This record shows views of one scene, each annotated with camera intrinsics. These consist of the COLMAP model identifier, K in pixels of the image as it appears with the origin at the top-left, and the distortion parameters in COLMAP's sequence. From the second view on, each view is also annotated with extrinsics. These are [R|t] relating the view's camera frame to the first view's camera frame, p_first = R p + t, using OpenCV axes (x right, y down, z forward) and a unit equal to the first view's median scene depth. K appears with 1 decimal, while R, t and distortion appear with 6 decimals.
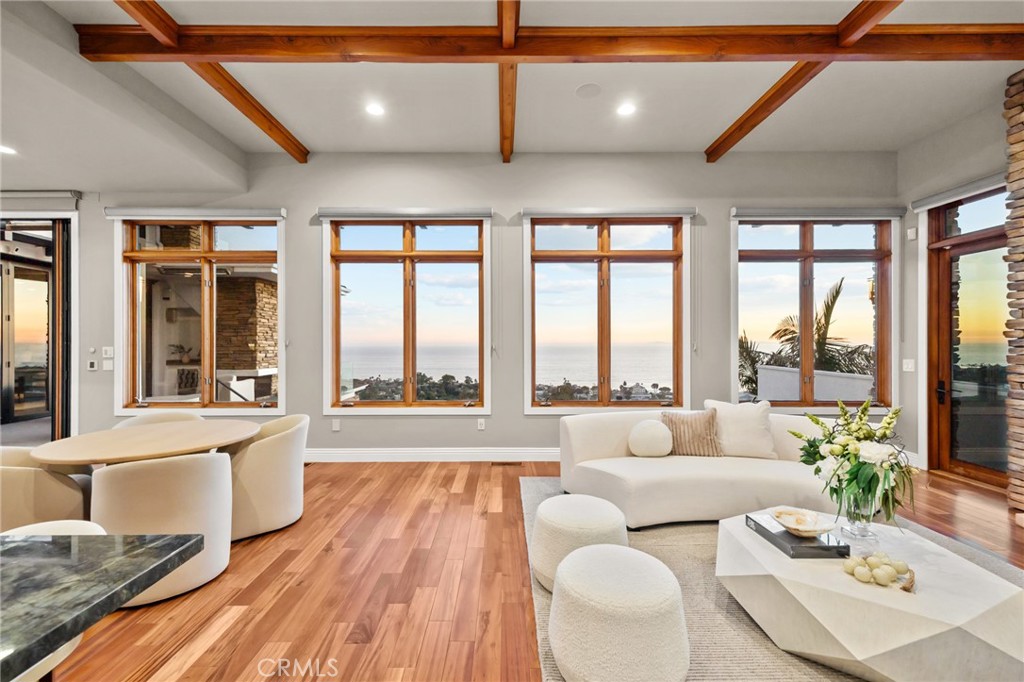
lens RADIAL K [[419.8, 0, 509.3], [0, 419.8, 343.7], [0, 0, 1]] dist [0.013995, -0.002414]
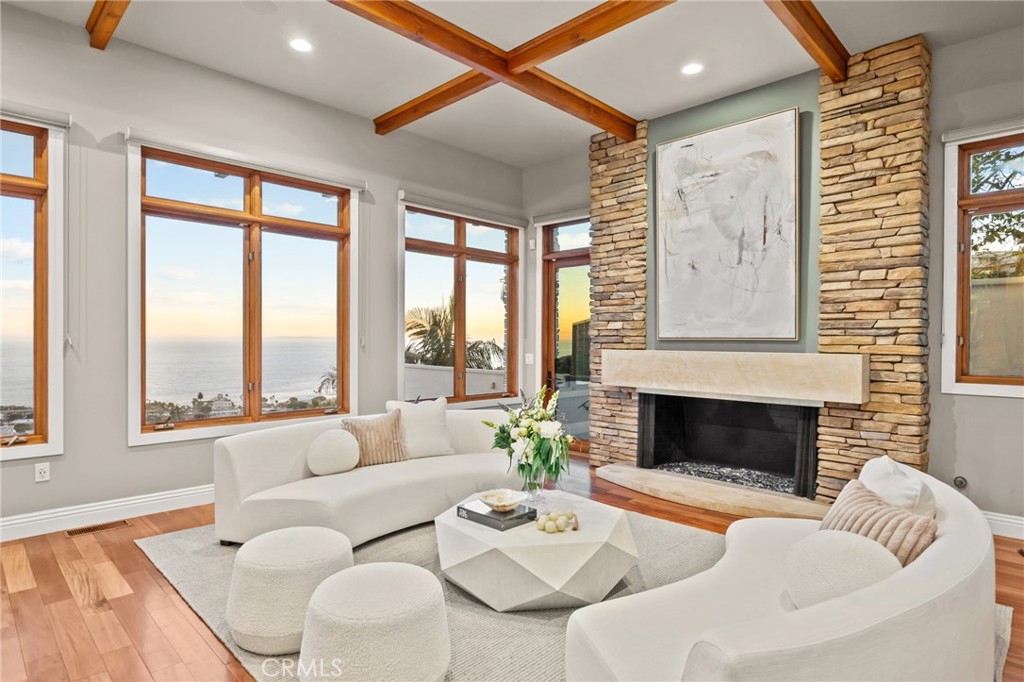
lens RADIAL K [[554.5, 0, 512.0], [0, 554.5, 341.0], [0, 0, 1]] dist [-0.002719, -0.000800]
pose [[0.706832, 0.003363, 0.707373, -0.168243], [-0.006483, 0.999977, 0.001724, 0.000220], [-0.707352, -0.005805, 0.706838, -0.024606]]
